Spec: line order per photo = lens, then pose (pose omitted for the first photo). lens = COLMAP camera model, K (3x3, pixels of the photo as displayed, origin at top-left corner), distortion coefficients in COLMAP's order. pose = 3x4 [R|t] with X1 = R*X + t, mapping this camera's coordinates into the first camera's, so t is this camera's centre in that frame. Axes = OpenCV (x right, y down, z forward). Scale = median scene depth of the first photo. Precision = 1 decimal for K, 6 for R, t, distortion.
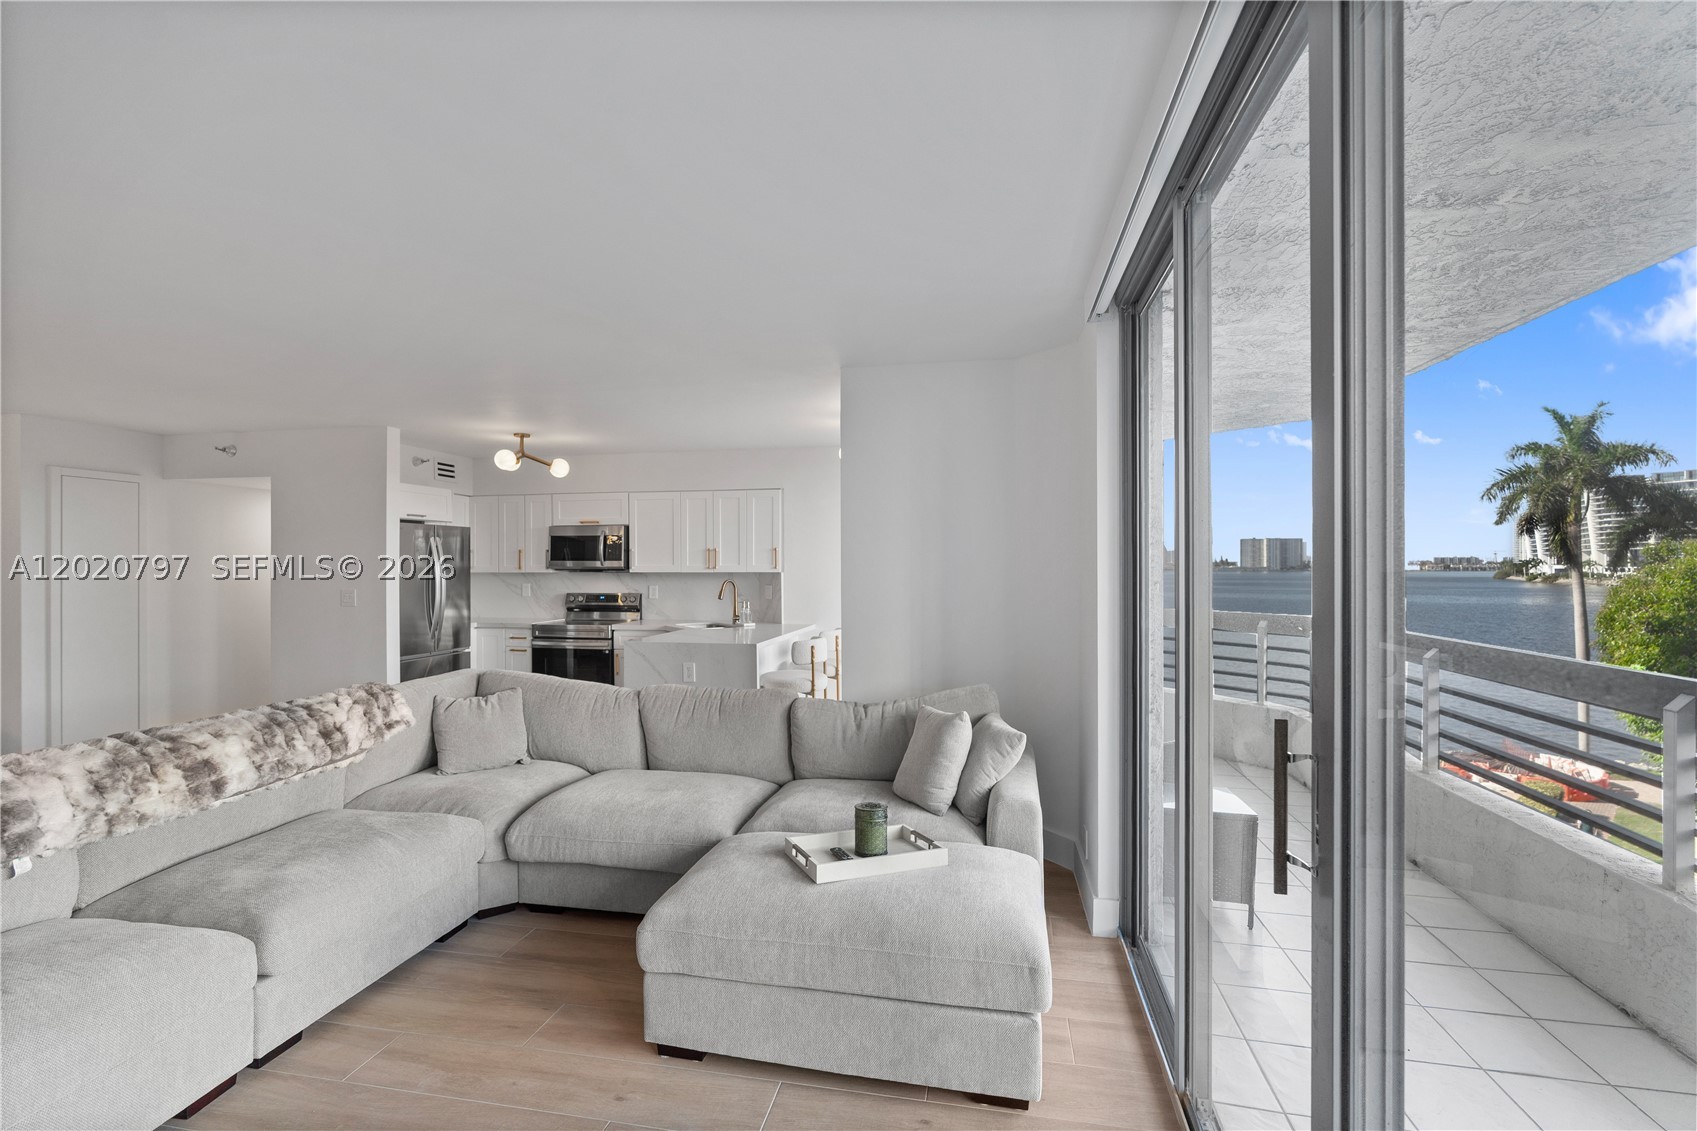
lens RADIAL K [[778.4, 0, 848.5], [0, 778.4, 565.5], [0, 0, 1]] dist [-0.003992, -0.000420]
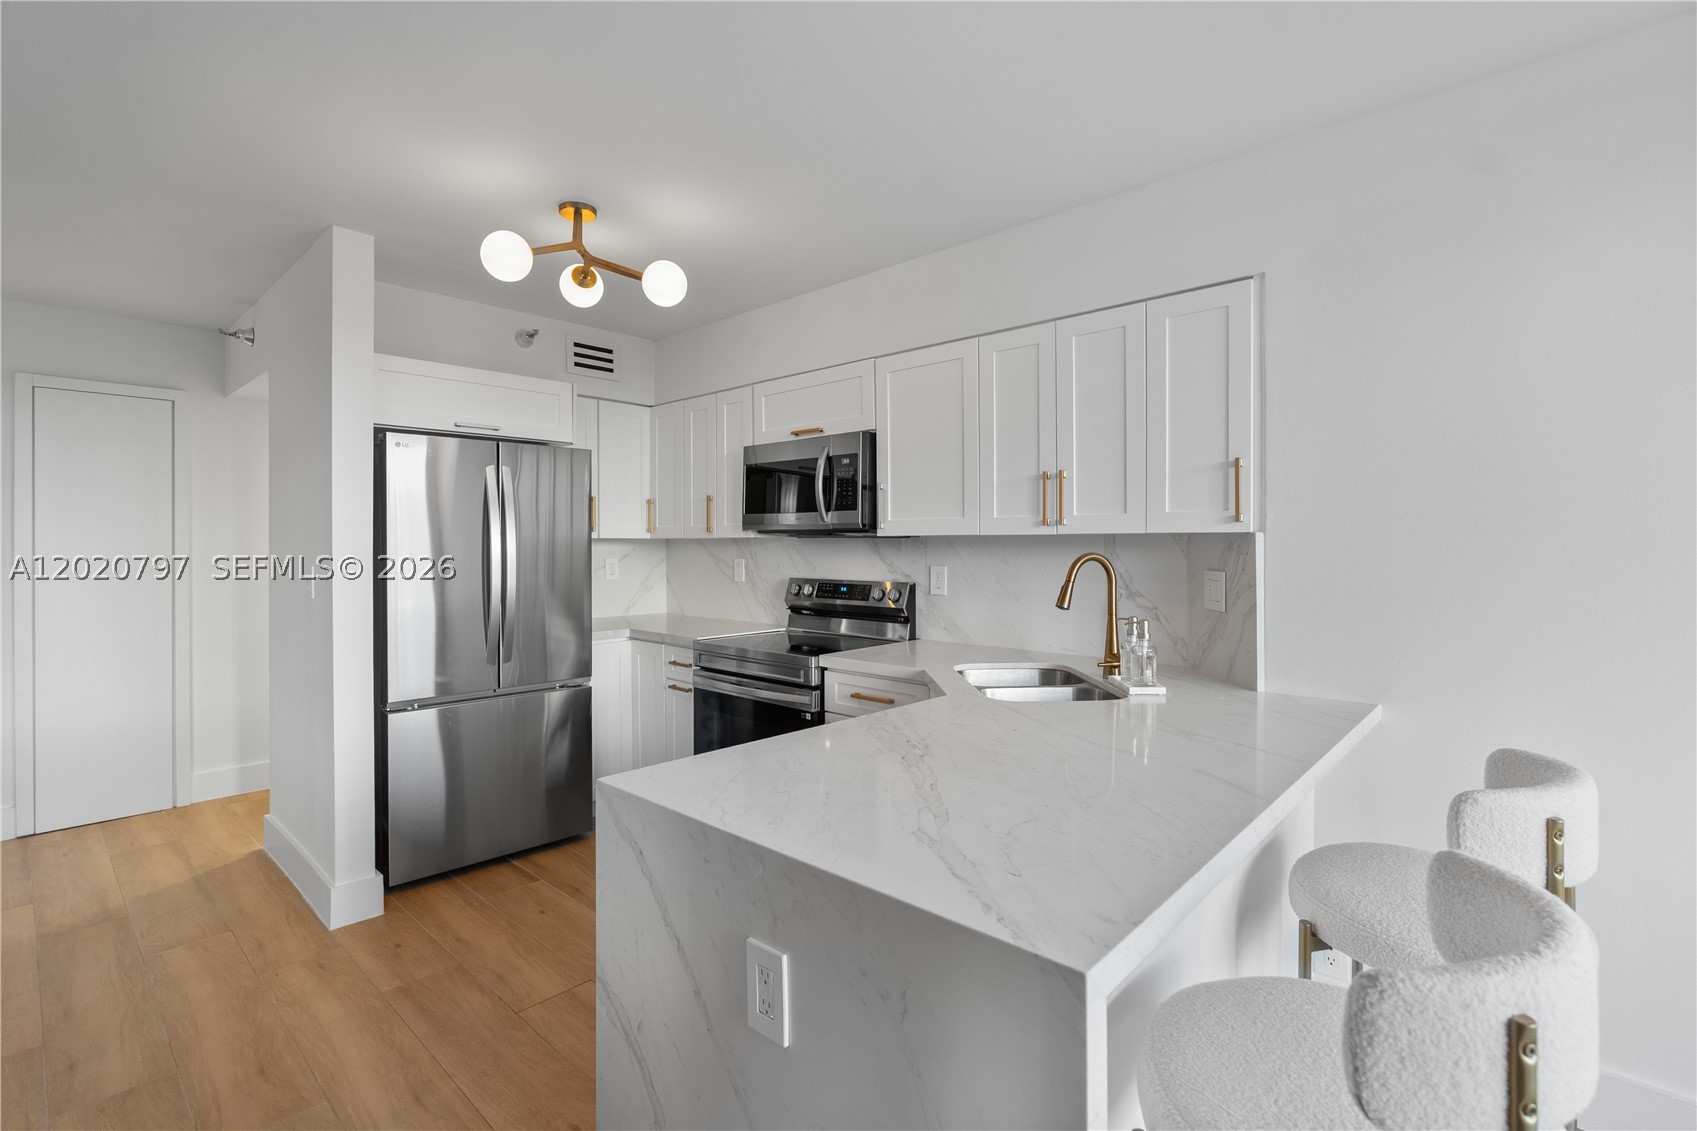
lens RADIAL K [[780.3, 0, 857.1], [0, 780.3, 546.8], [0, 0, 1]] dist [-0.008690, -0.000081]
pose [[0.852769, 0.002286, -0.522283, -0.056902], [0.000259, 0.999988, 0.004800, 0.012826], [0.522287, -0.004229, 0.852759, 0.613620]]
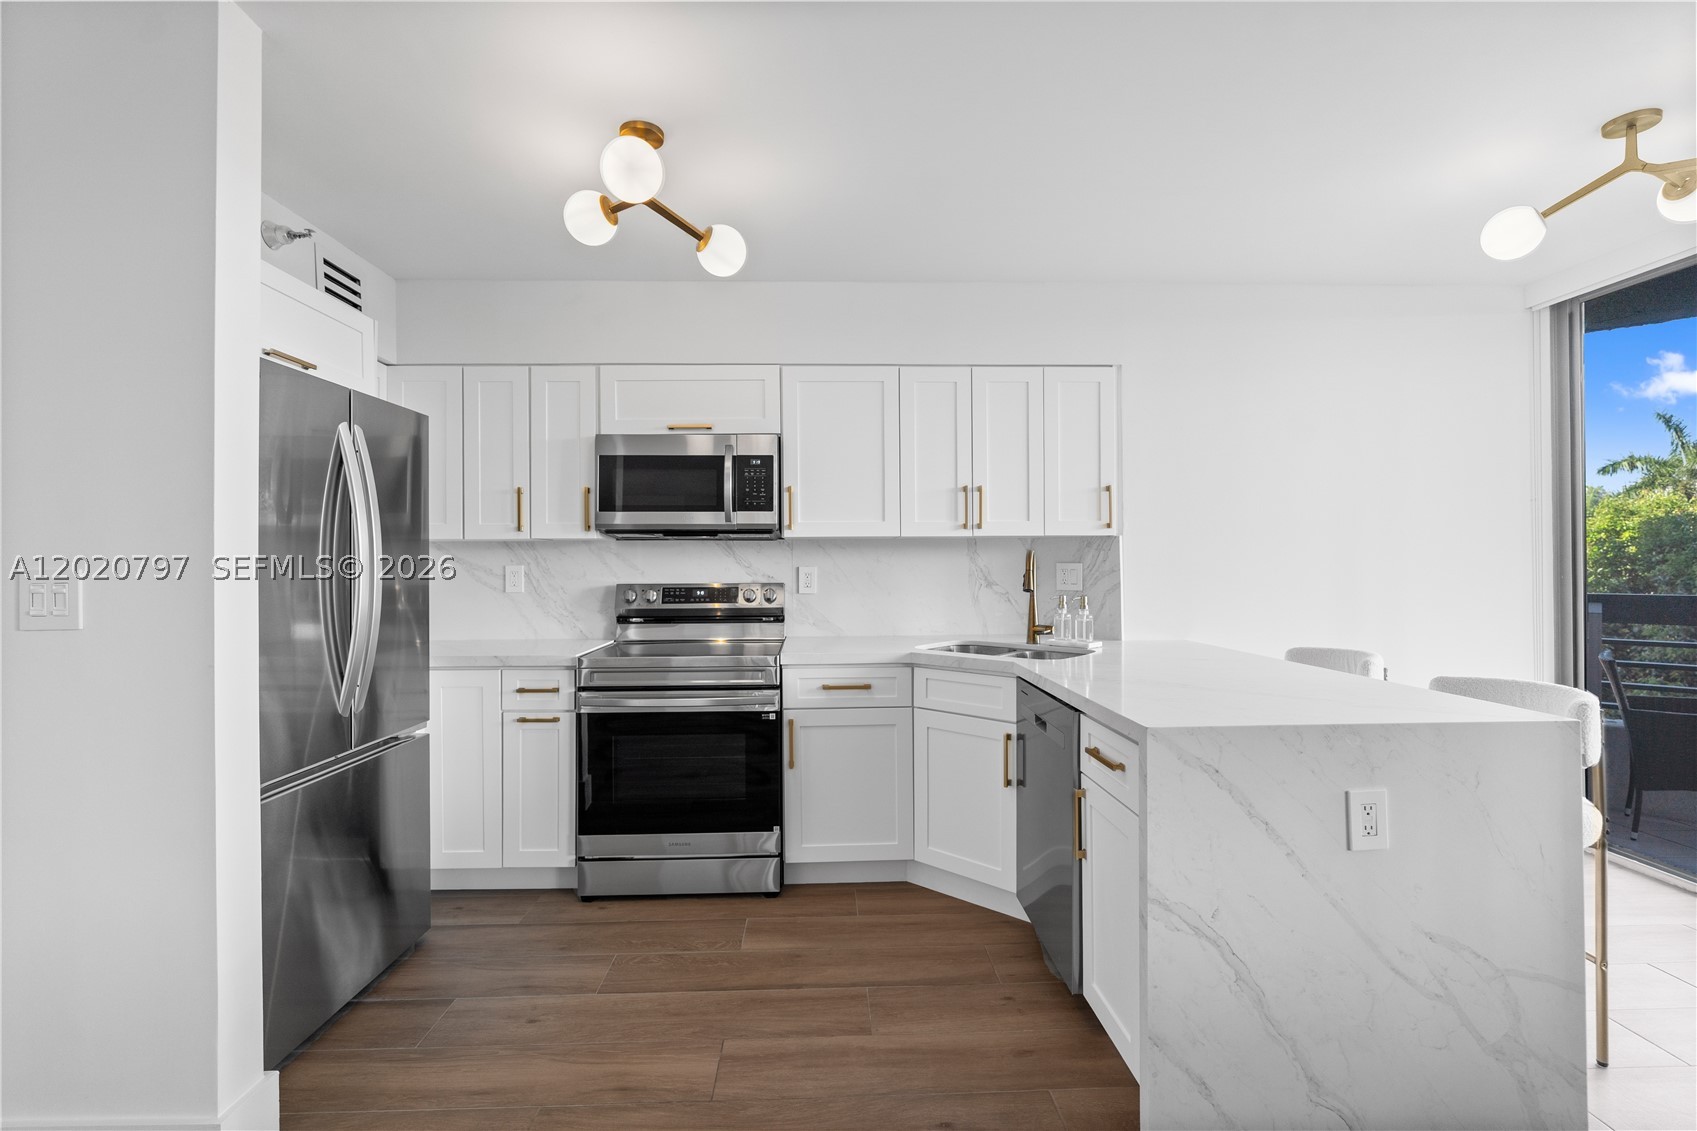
lens RADIAL K [[766.3, 0, 842.0], [0, 766.3, 558.0], [0, 0, 1]] dist [-0.005042, -0.000289]
pose [[0.973802, -0.004129, 0.227359, -0.352853], [0.005548, 0.999969, -0.005602, 0.024034], [-0.227329, 0.006717, 0.973795, 0.549835]]
